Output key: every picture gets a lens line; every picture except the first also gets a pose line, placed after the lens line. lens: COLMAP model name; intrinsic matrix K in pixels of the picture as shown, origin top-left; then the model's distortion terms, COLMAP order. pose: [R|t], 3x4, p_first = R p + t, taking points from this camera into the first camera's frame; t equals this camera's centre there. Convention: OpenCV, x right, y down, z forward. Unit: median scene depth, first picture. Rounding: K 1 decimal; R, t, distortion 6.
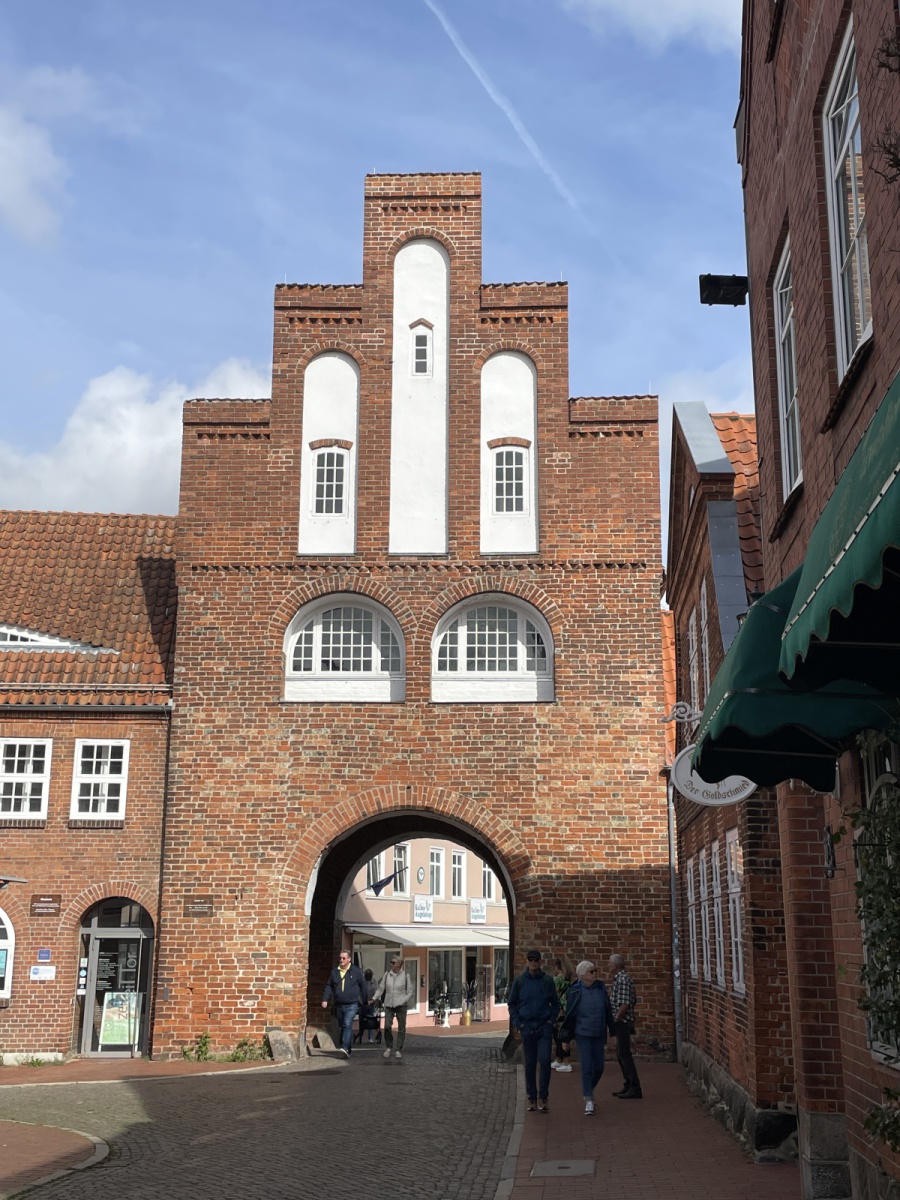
lens RADIAL K [[1358.9, 0, 456.4], [0, 1358.9, 593.3], [0, 0, 1]] dist [0.119655, -0.239791]
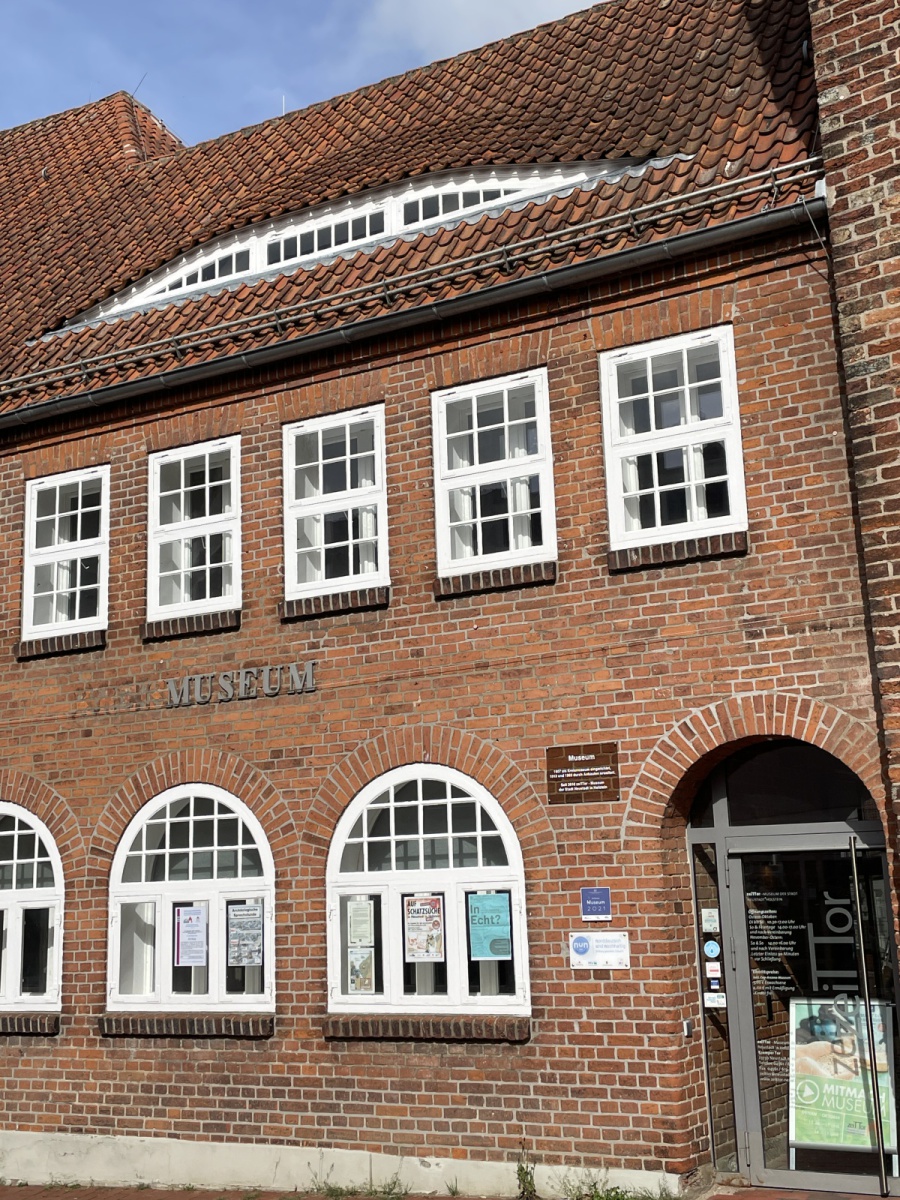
lens RADIAL K [[1358.9, 0, 456.4], [0, 1358.9, 593.3], [0, 0, 1]] dist [0.119655, -0.239791]
pose [[0.823786, -0.153451, -0.545737, -0.112129], [0.175237, 0.984450, -0.012289, 0.174030], [0.539136, -0.085510, 0.837866, 0.660234]]
